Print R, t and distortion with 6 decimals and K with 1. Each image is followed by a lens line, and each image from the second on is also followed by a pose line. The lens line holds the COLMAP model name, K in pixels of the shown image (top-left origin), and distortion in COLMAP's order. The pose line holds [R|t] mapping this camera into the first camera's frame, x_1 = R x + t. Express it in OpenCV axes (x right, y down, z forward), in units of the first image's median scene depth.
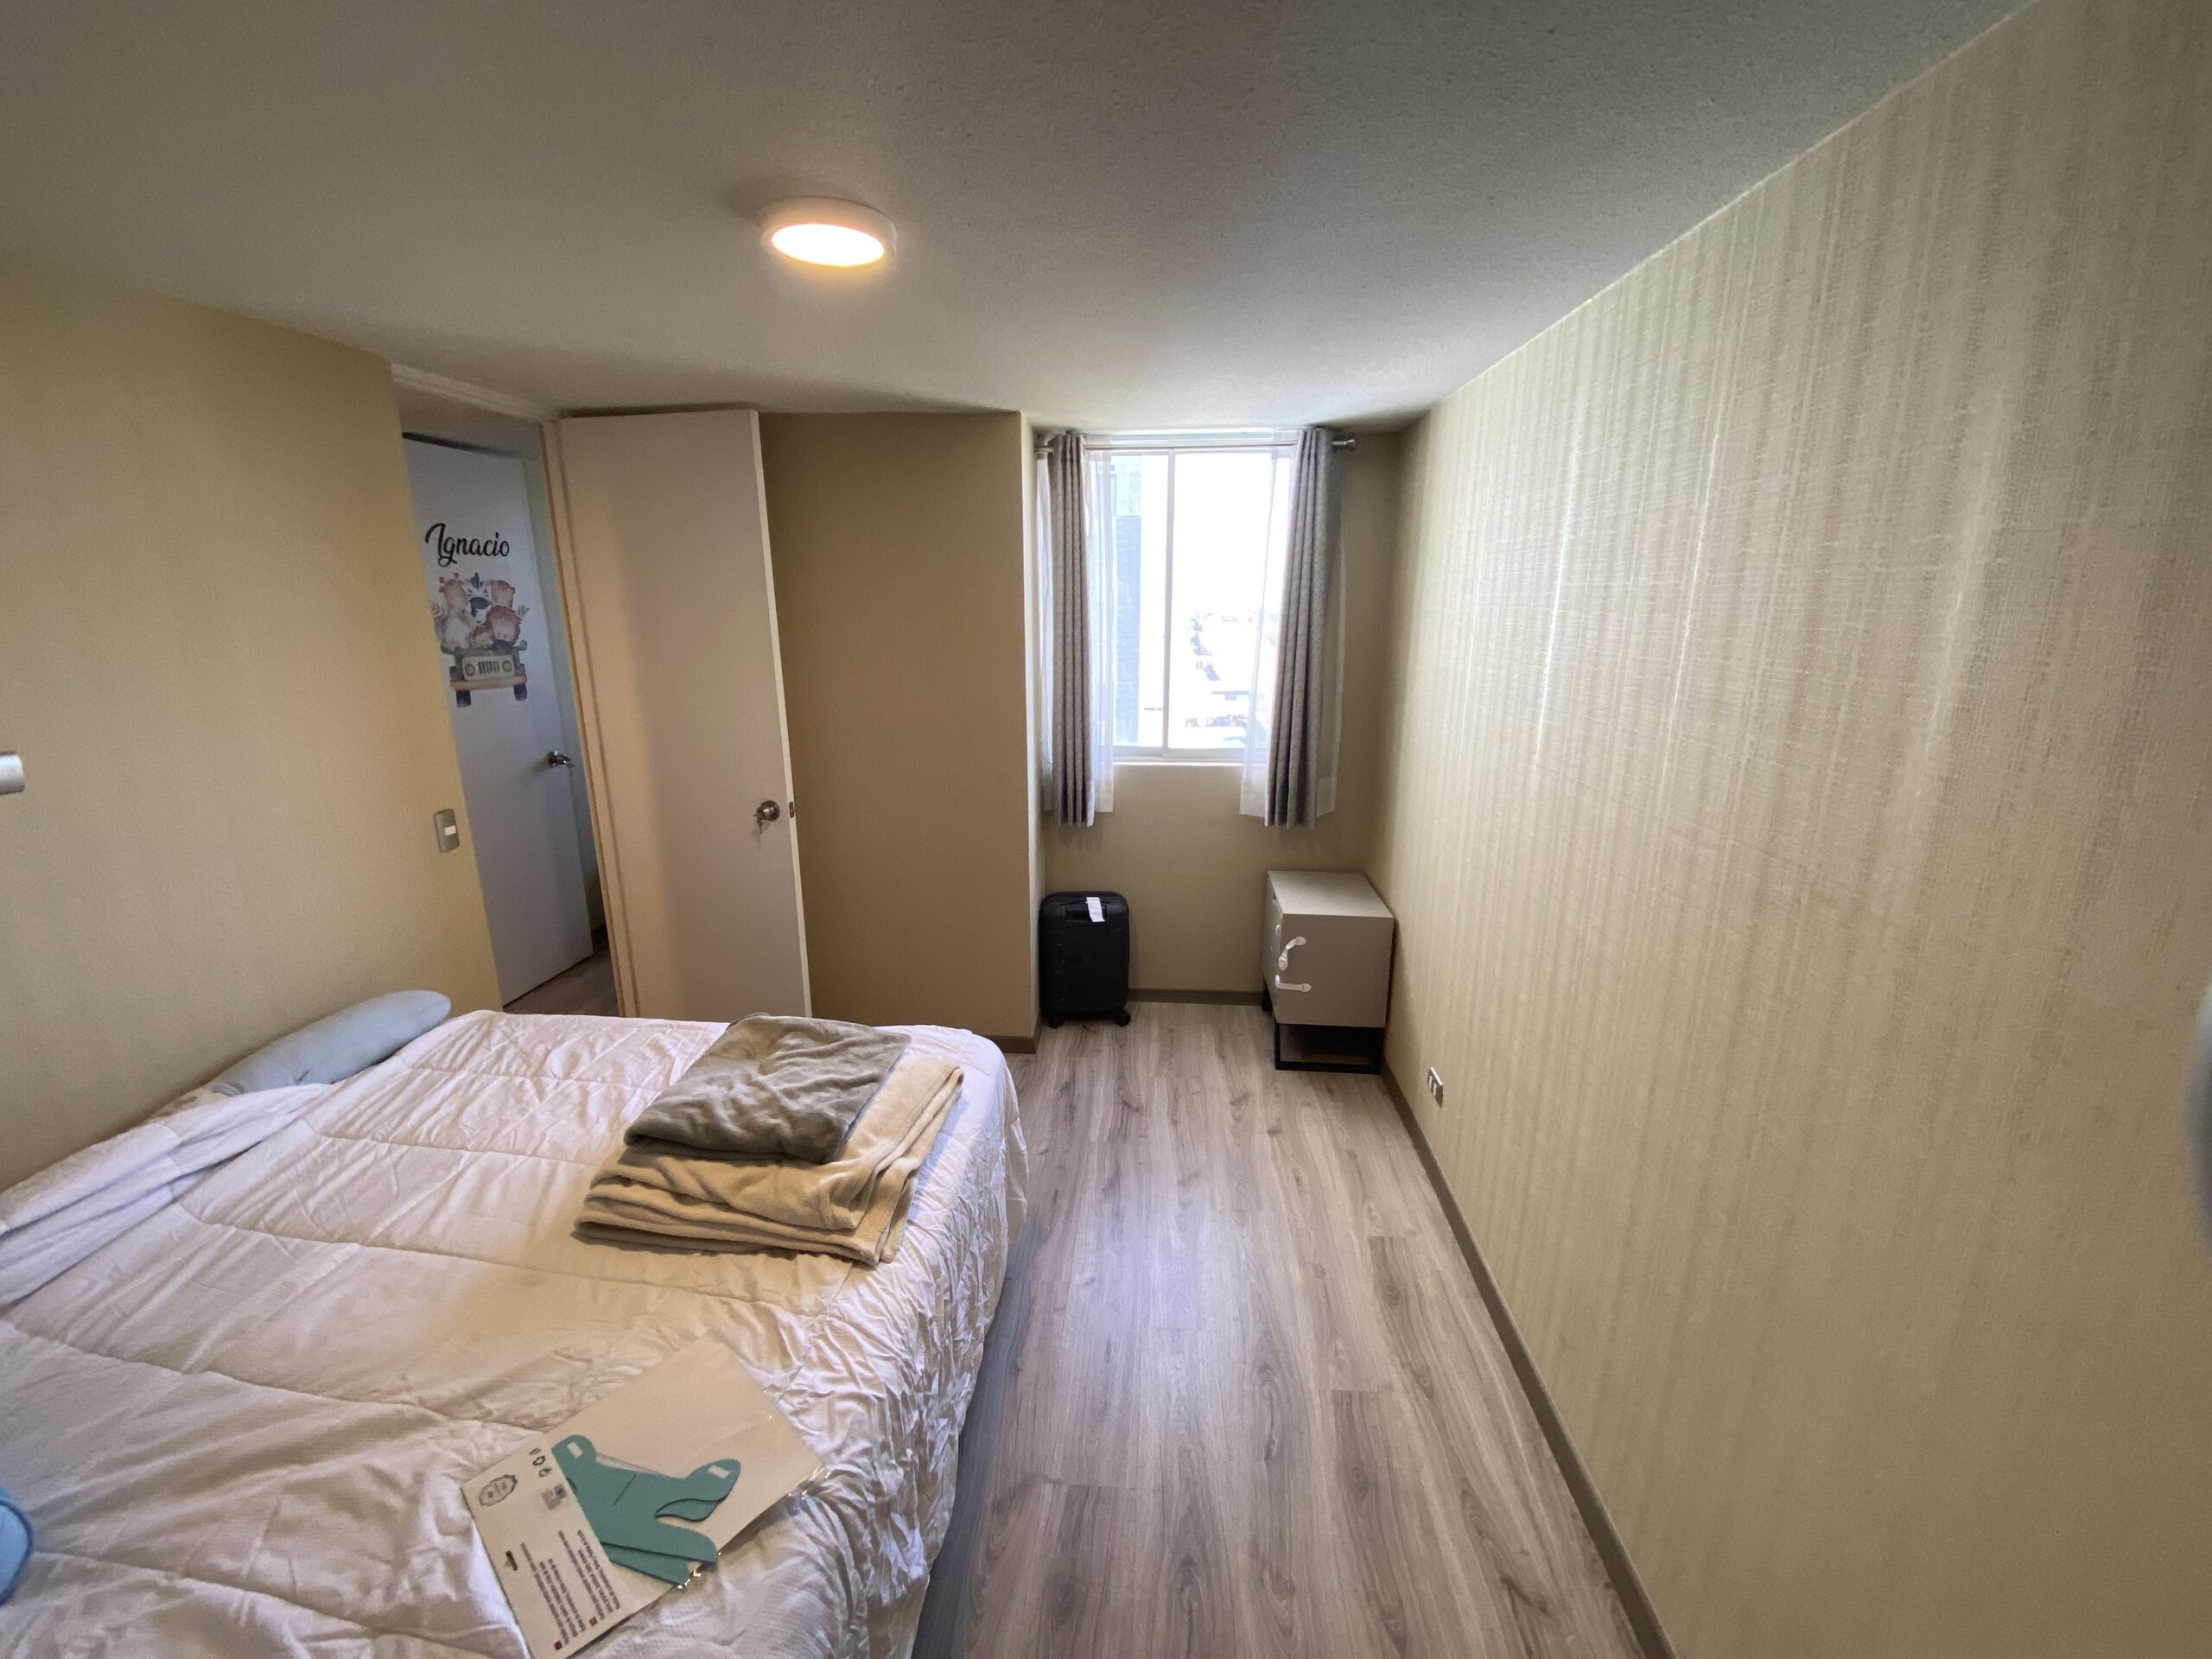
lens RADIAL K [[895.5, 0, 1106.0], [0, 895.5, 829.5], [0, 0, 1]] dist [0.002161, -0.011637]
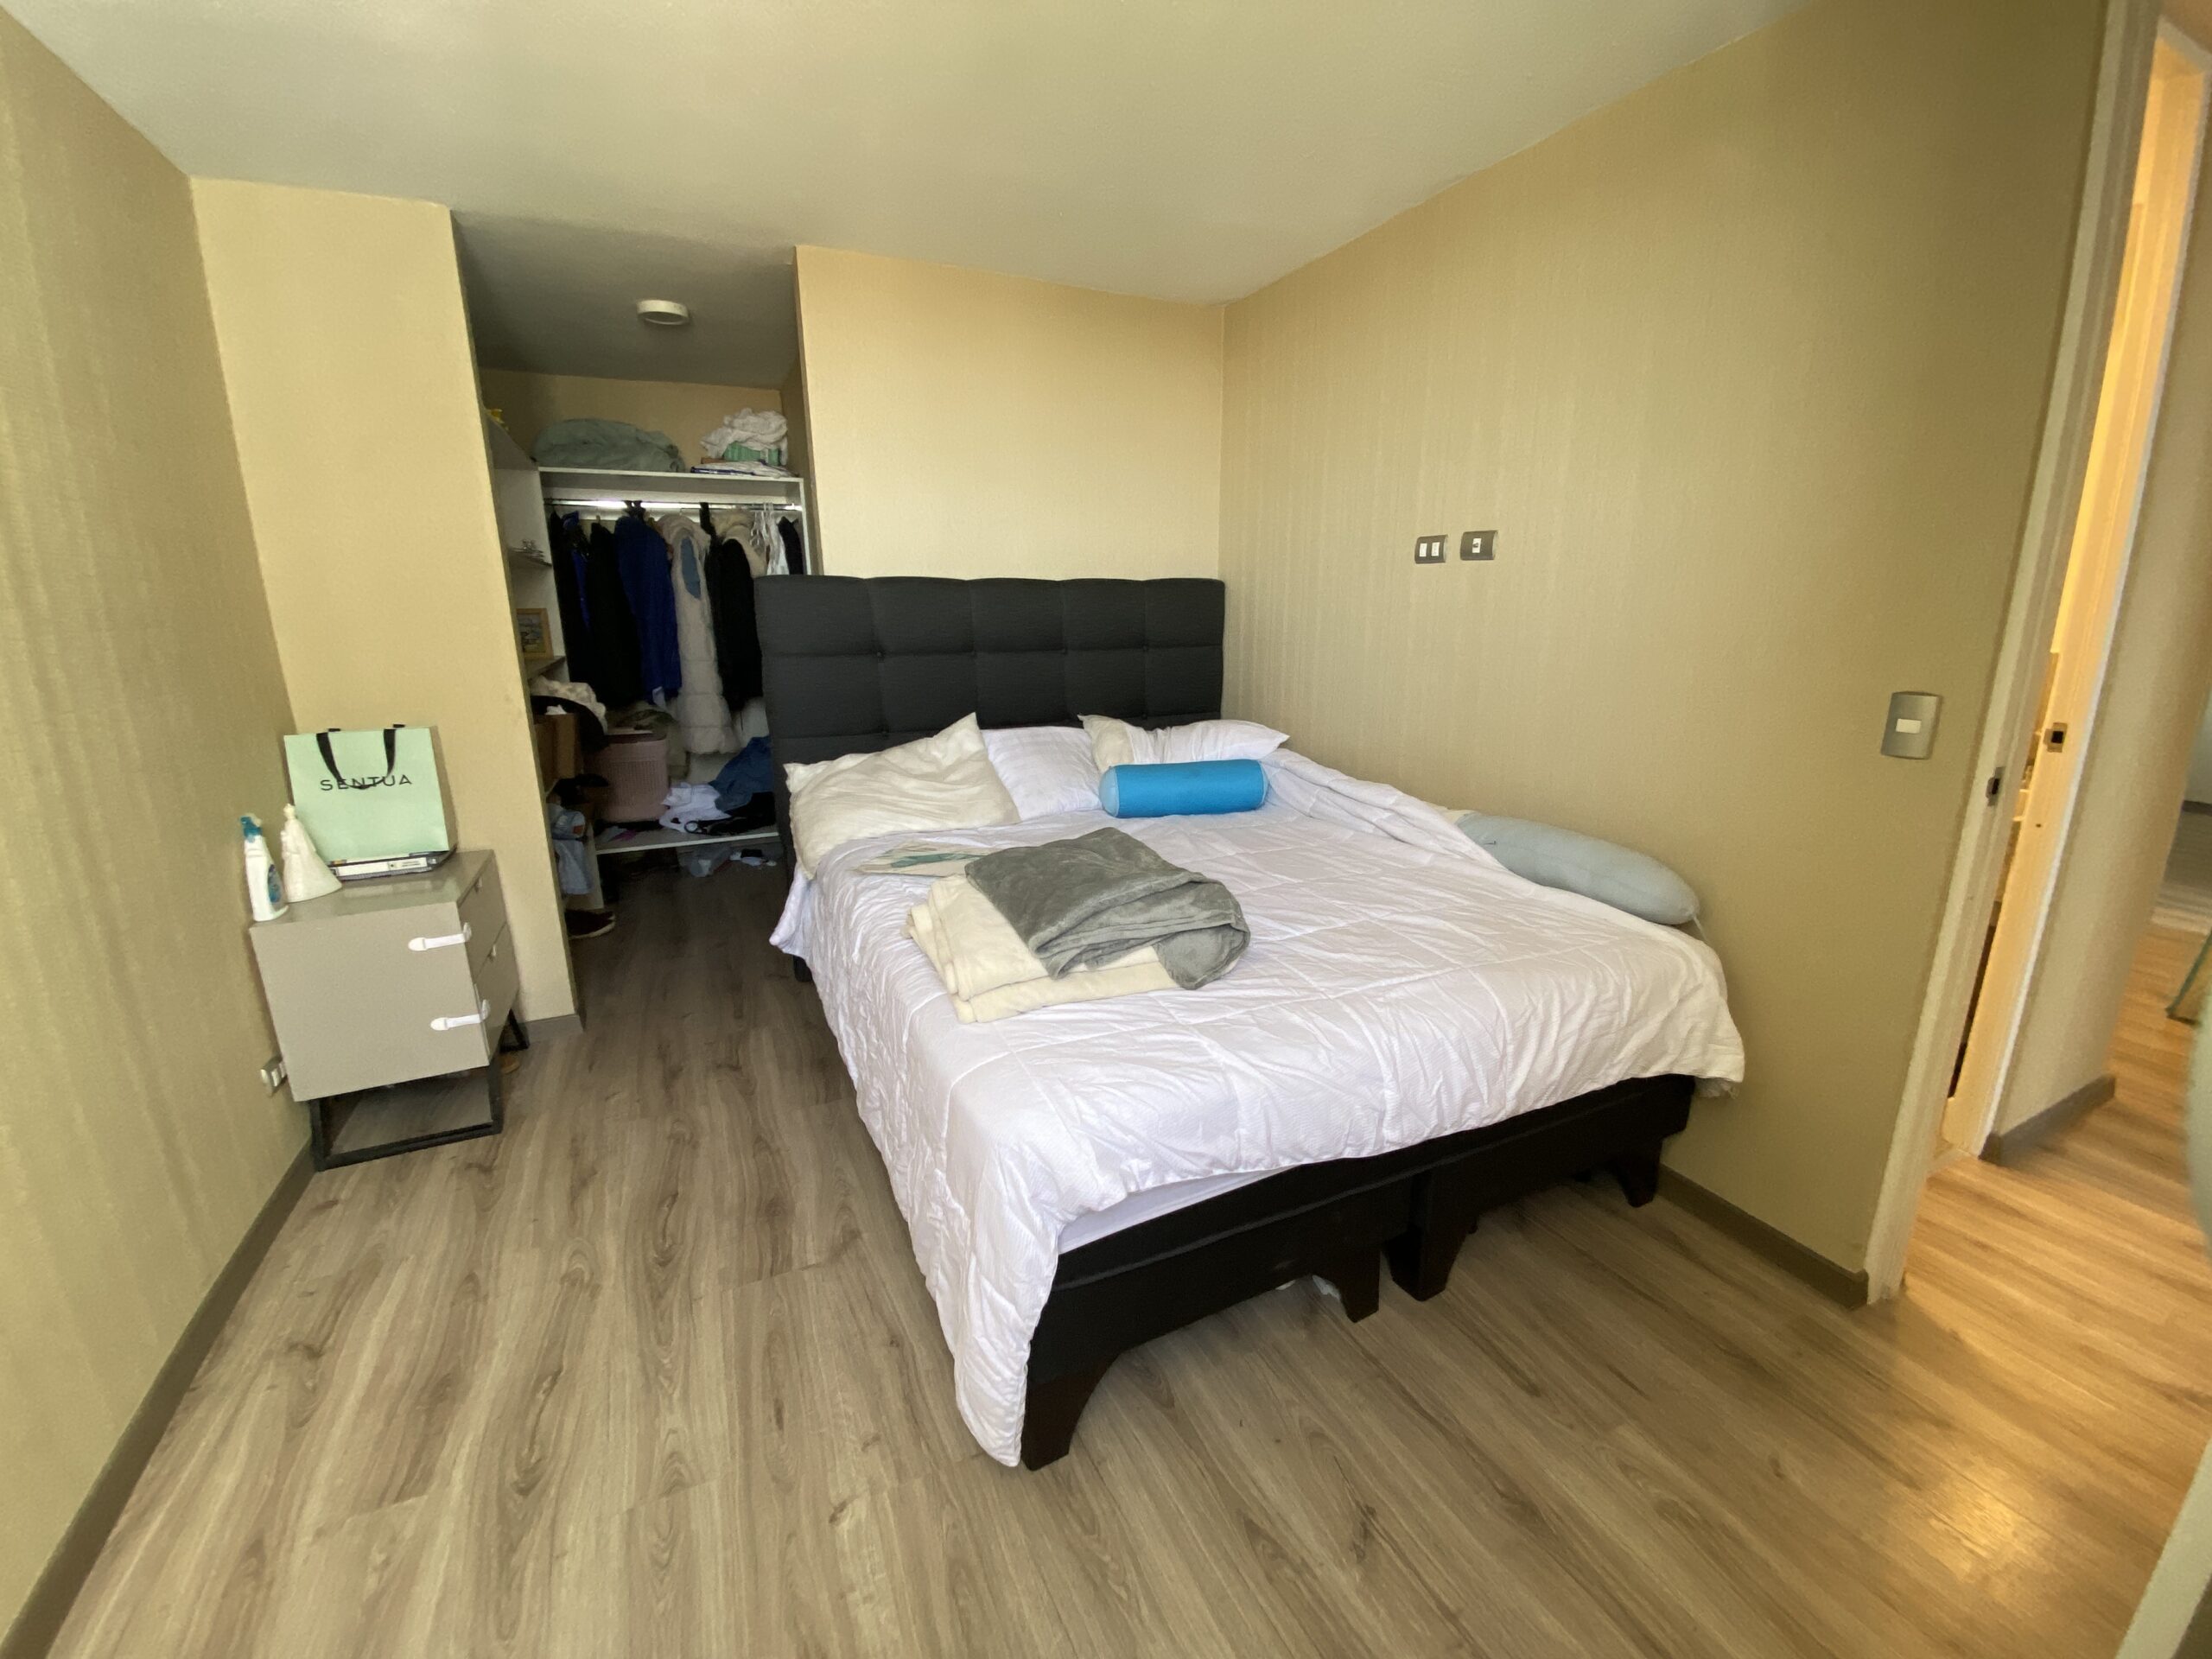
lens RADIAL K [[895.5, 0, 1106.0], [0, 895.5, 829.5], [0, 0, 1]] dist [0.002161, -0.011637]
pose [[-0.876449, 0.126170, -0.464671, 0.051716], [-0.114137, 0.883111, 0.455069, -0.200945], [0.467772, 0.451880, -0.759601, 1.646727]]
